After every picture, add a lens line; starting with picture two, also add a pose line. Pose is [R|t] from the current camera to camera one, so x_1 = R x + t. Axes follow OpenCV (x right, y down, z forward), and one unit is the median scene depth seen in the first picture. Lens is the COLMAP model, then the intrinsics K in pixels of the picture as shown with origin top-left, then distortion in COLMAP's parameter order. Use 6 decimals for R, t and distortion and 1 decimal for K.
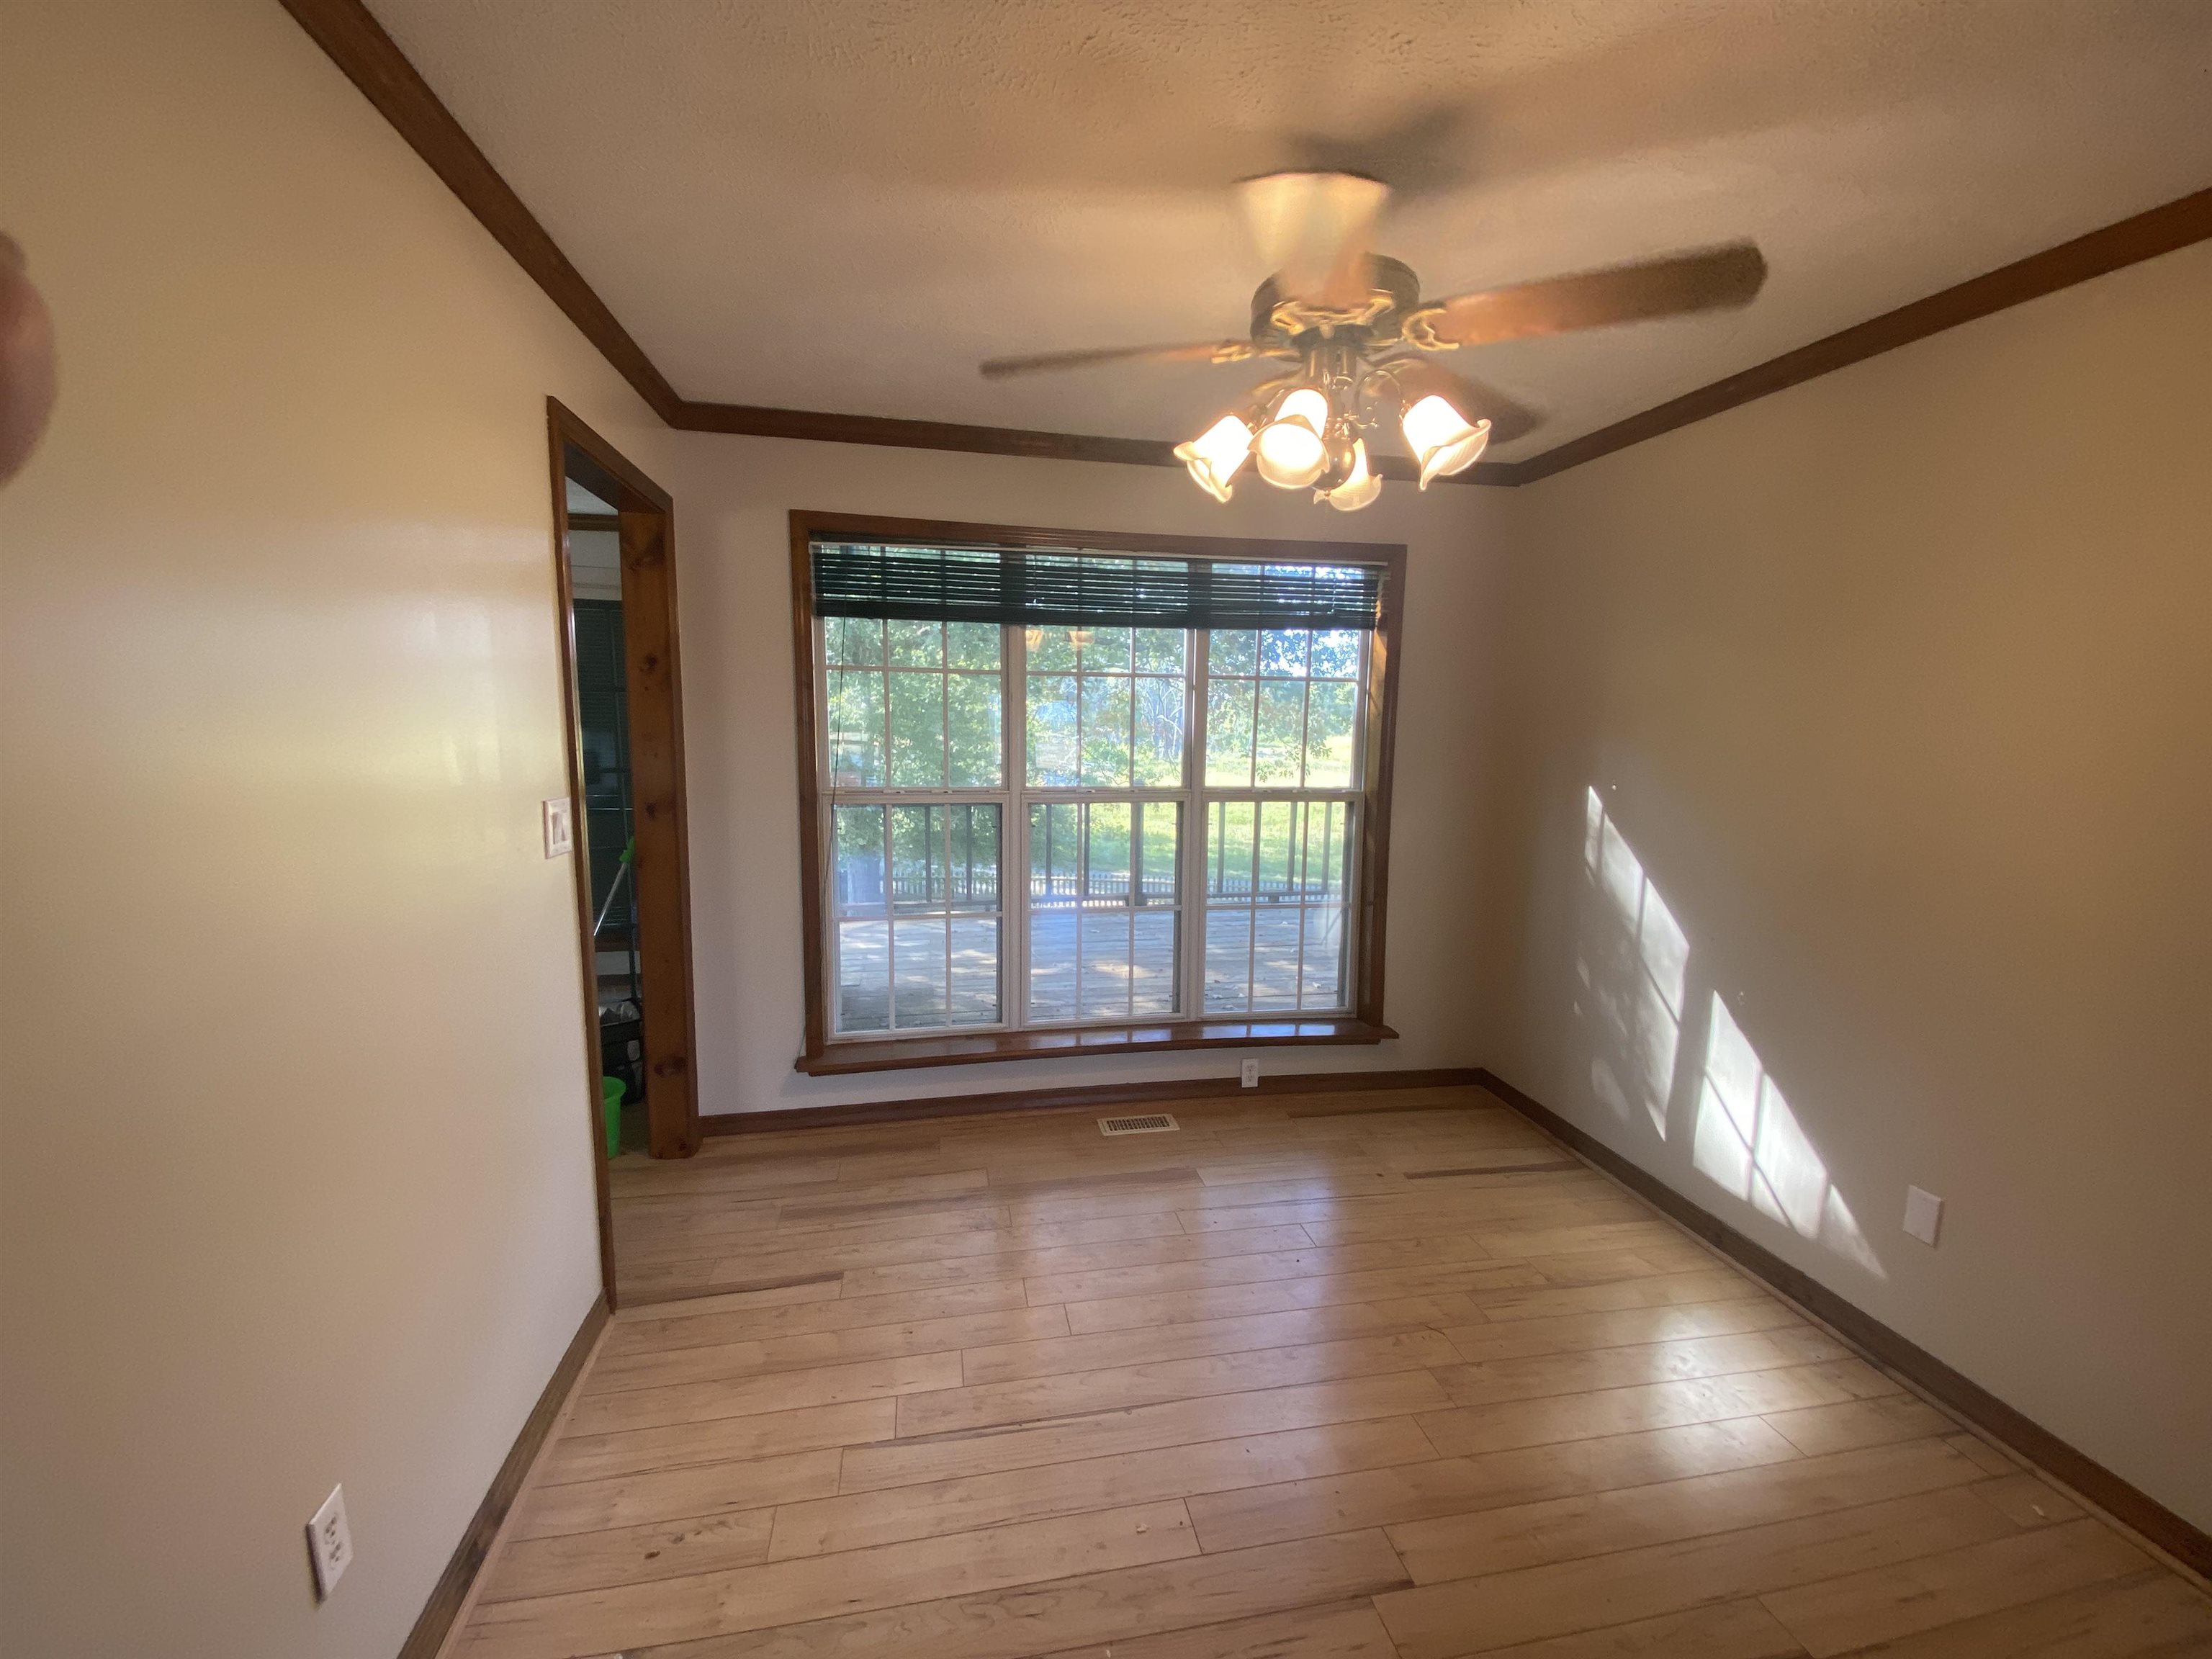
lens RADIAL K [[888.5, 0, 1097.2], [0, 888.5, 826.3], [0, 0, 1]] dist [0.021487, -0.020199]
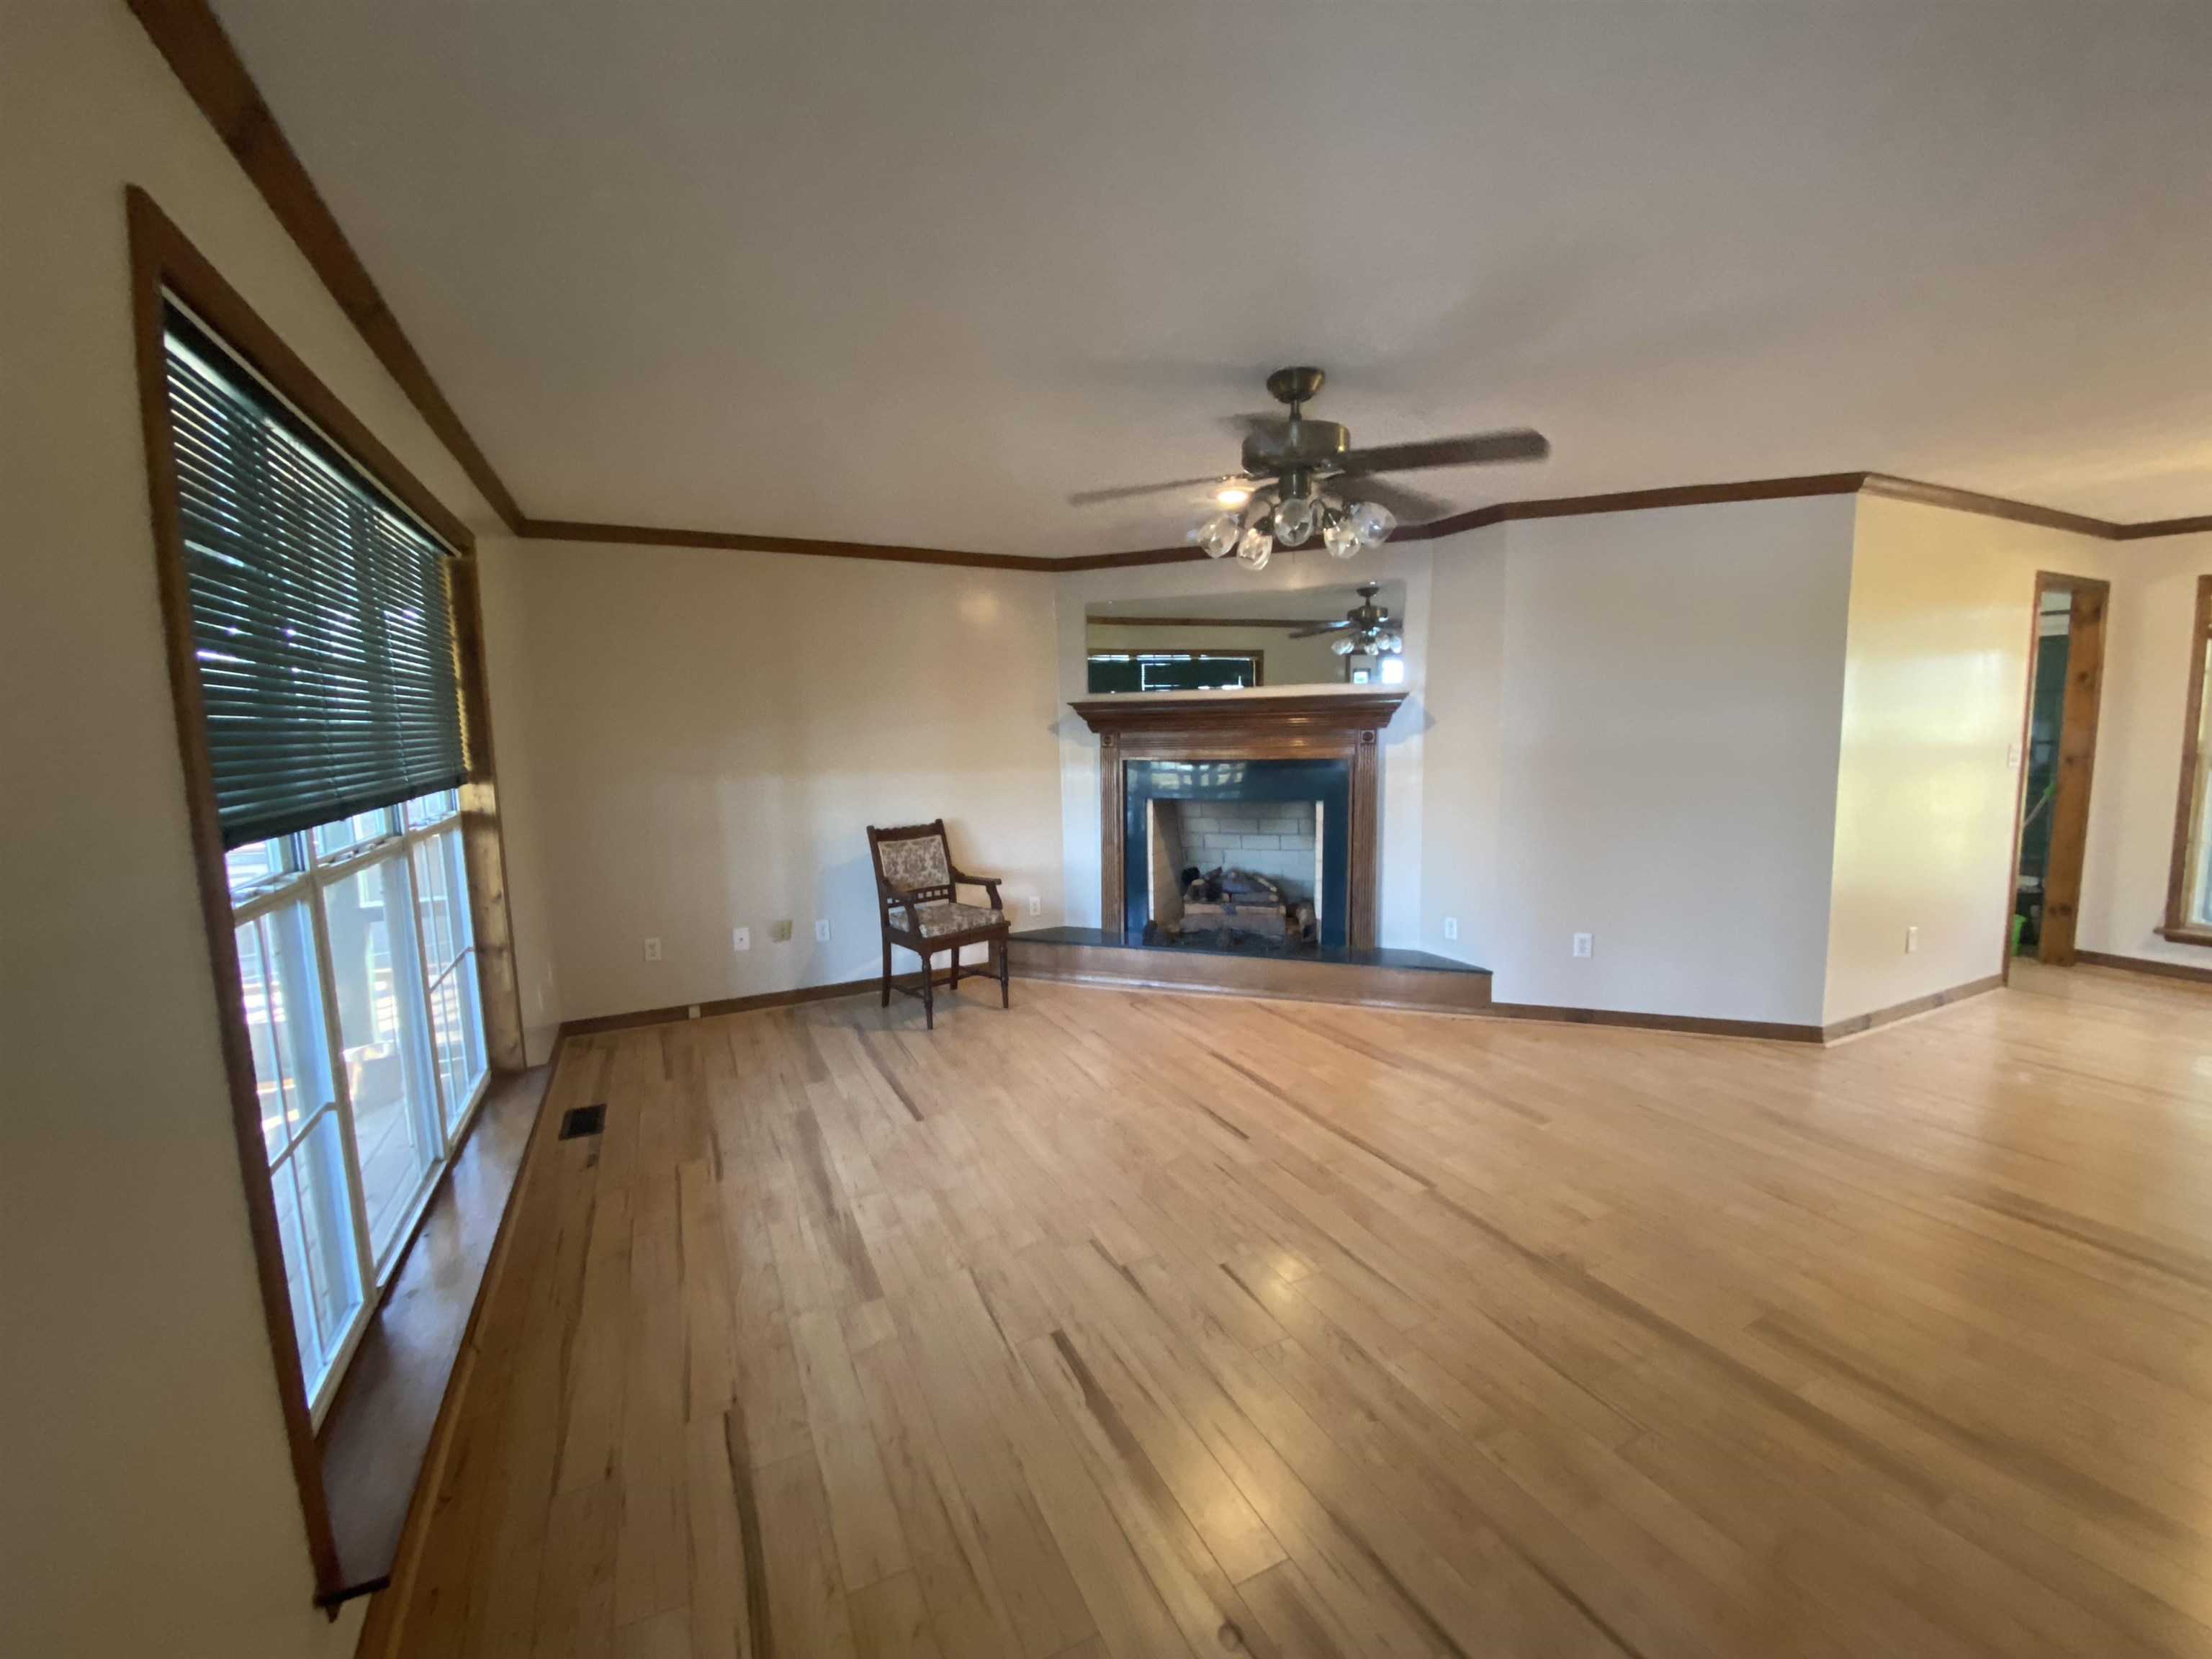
lens RADIAL K [[883.3, 0, 1089.2], [0, 883.3, 833.5], [0, 0, 1]] dist [0.016271, -0.017732]
pose [[0.246395, 0.097541, -0.964249, 0.657397], [-0.090838, 0.992867, 0.077224, 0.153520], [0.964903, 0.068563, 0.253498, -1.205978]]
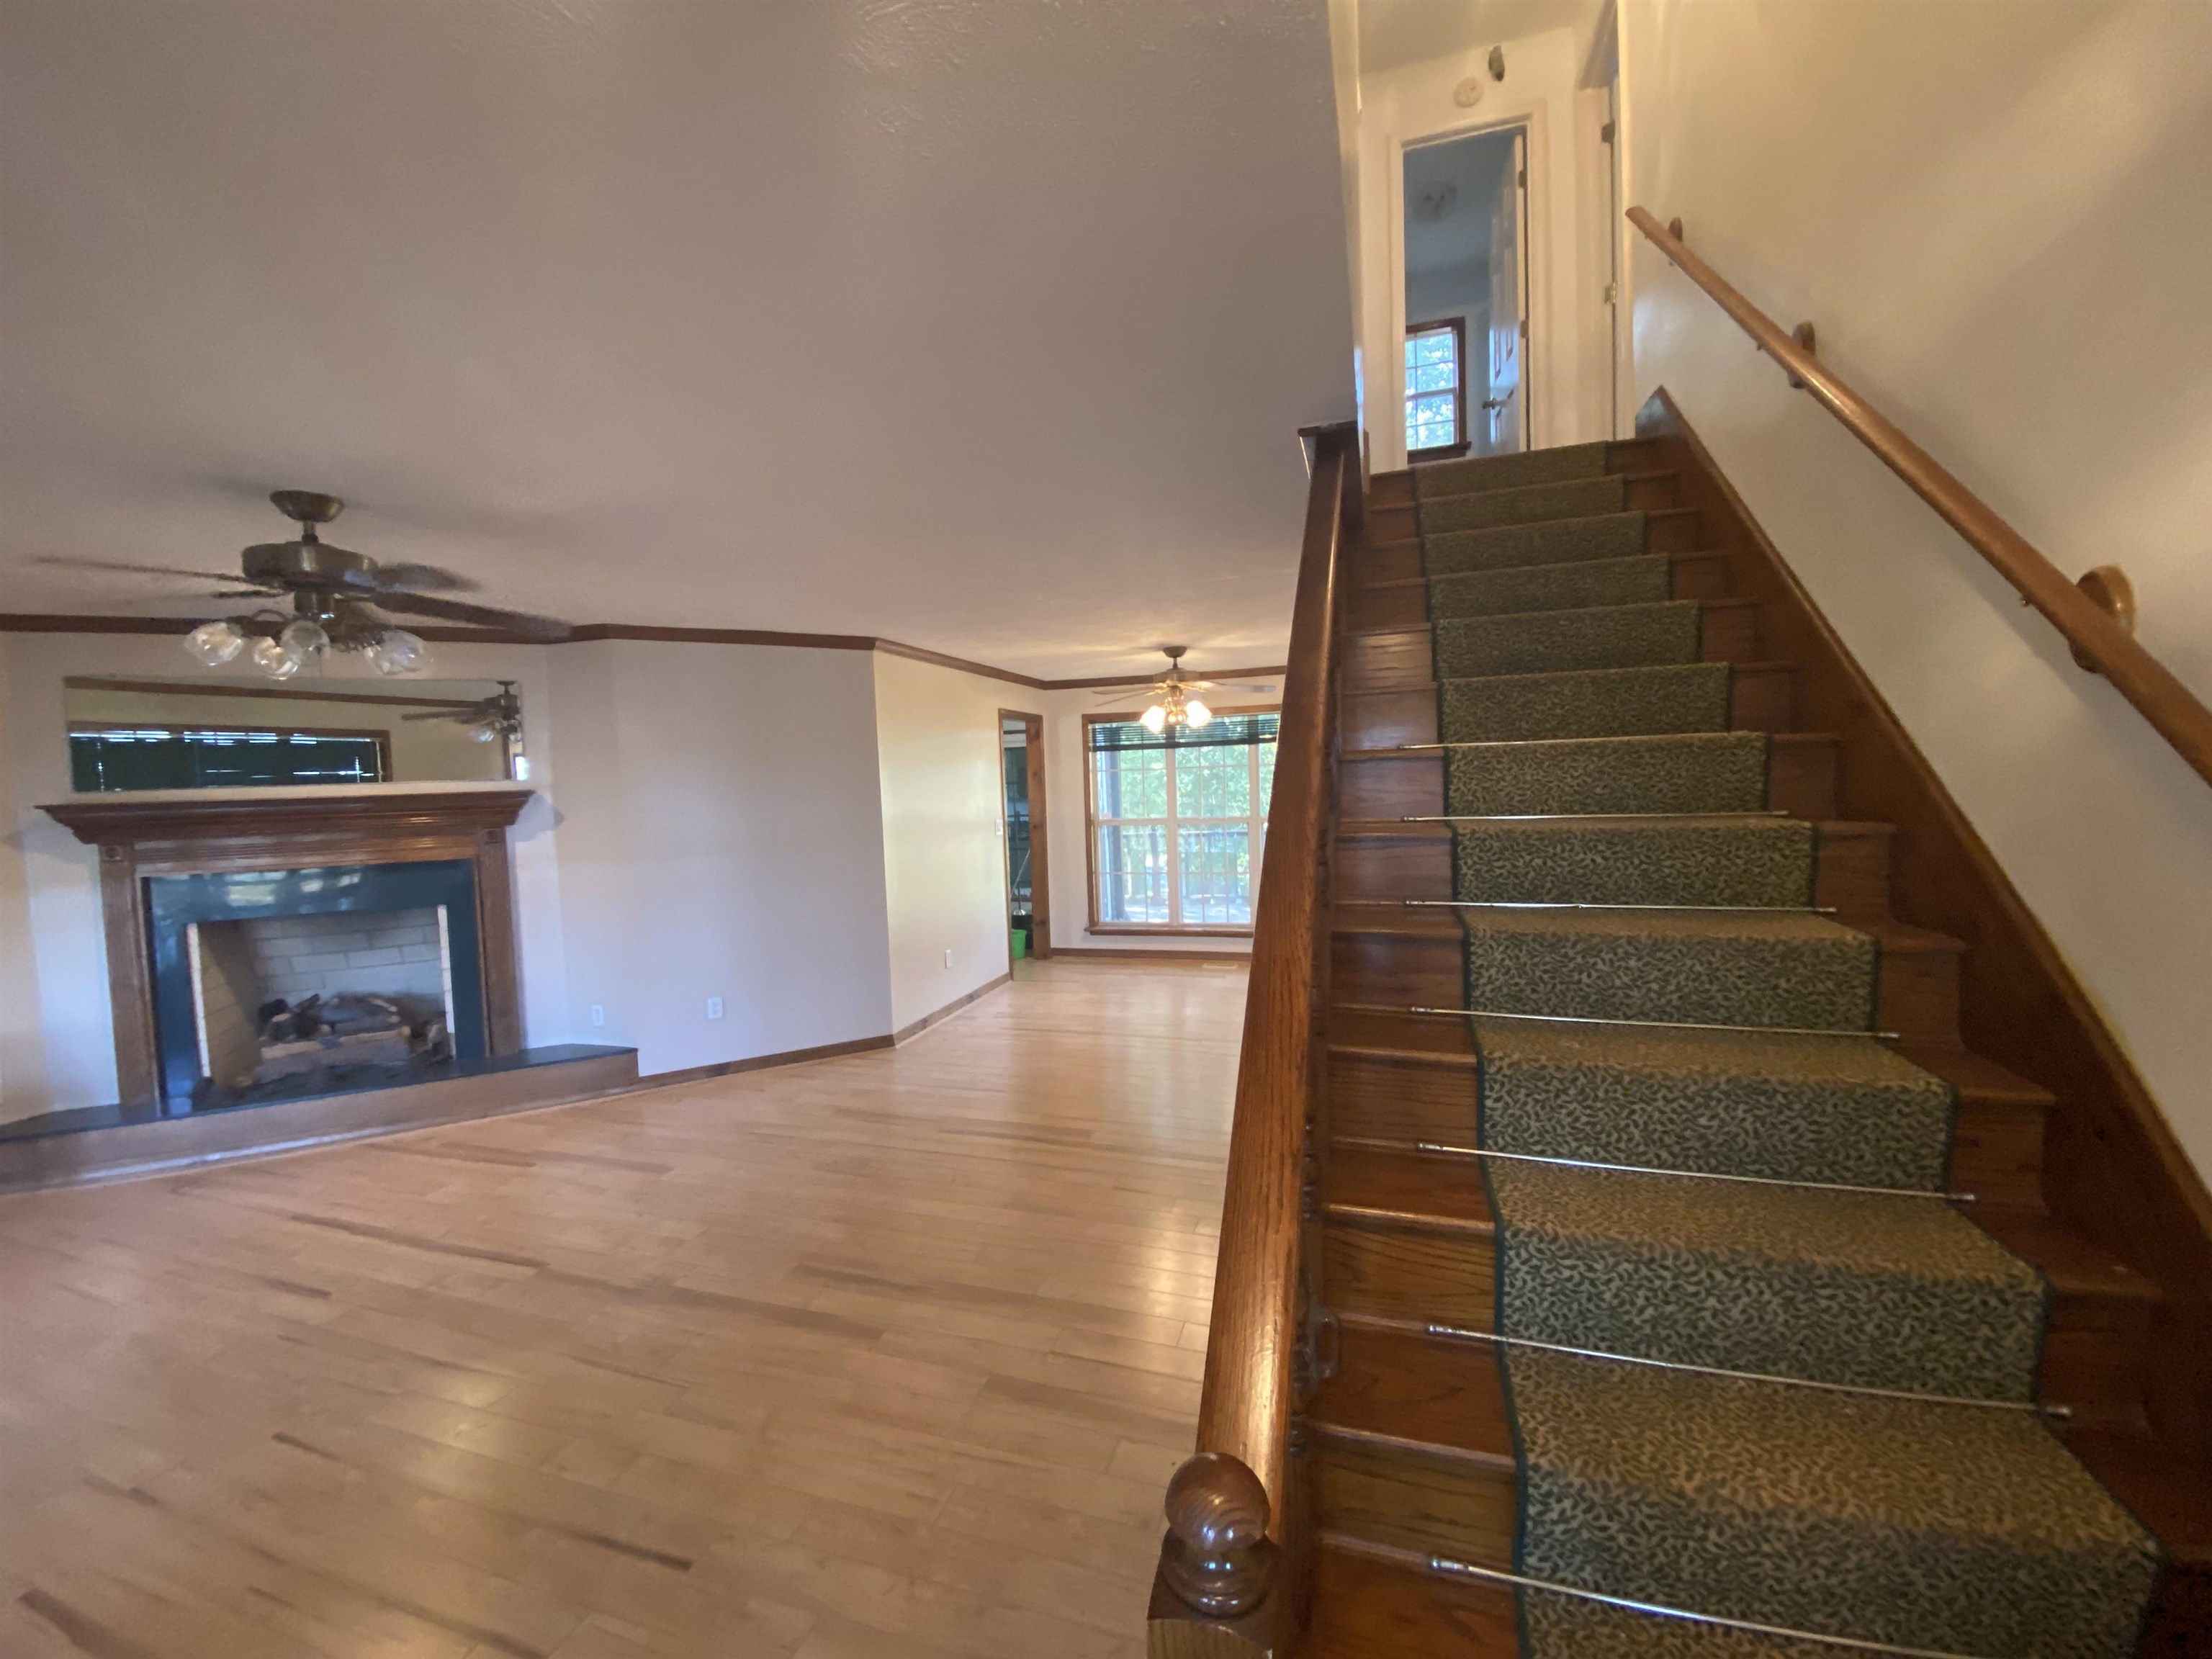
lens RADIAL K [[888.5, 0, 1097.2], [0, 888.5, 826.3], [0, 0, 1]] dist [0.021487, -0.020199]
pose [[0.877374, -0.018404, -0.479453, 0.905524], [-0.010939, 0.998237, -0.058335, 0.123929], [0.479682, 0.056427, 0.875626, -1.199089]]
